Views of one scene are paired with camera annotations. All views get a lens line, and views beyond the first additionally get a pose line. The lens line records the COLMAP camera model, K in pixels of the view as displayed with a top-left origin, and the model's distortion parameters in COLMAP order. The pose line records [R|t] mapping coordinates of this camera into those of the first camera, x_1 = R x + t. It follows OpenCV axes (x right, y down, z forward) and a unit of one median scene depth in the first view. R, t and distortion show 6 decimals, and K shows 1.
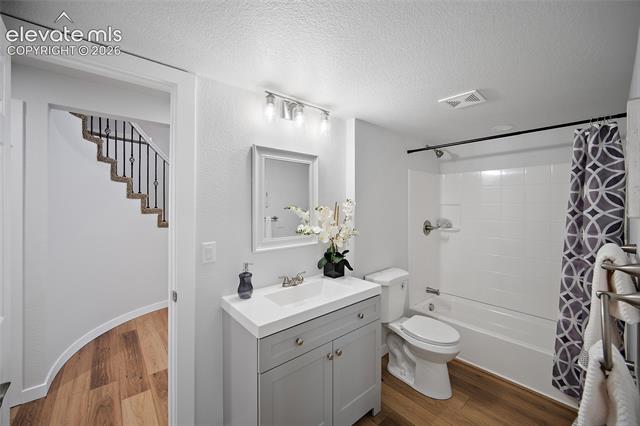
lens RADIAL K [[258.4, 0, 320.5], [0, 258.4, 207.1], [0, 0, 1]] dist [0.001015, 0.000107]
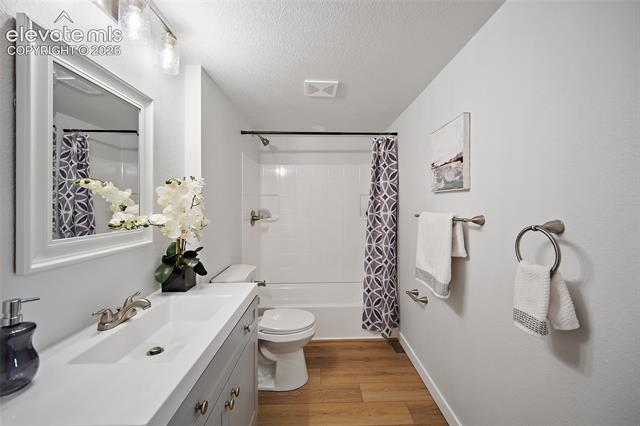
lens RADIAL K [[258.4, 0, 320.5], [0, 258.4, 207.1], [0, 0, 1]] dist [0.001015, 0.000107]
pose [[0.619819, -0.002927, 0.784740, -0.273859], [0.011280, 0.999923, -0.005180, 0.072872], [-0.784664, 0.012063, 0.619804, 0.344533]]
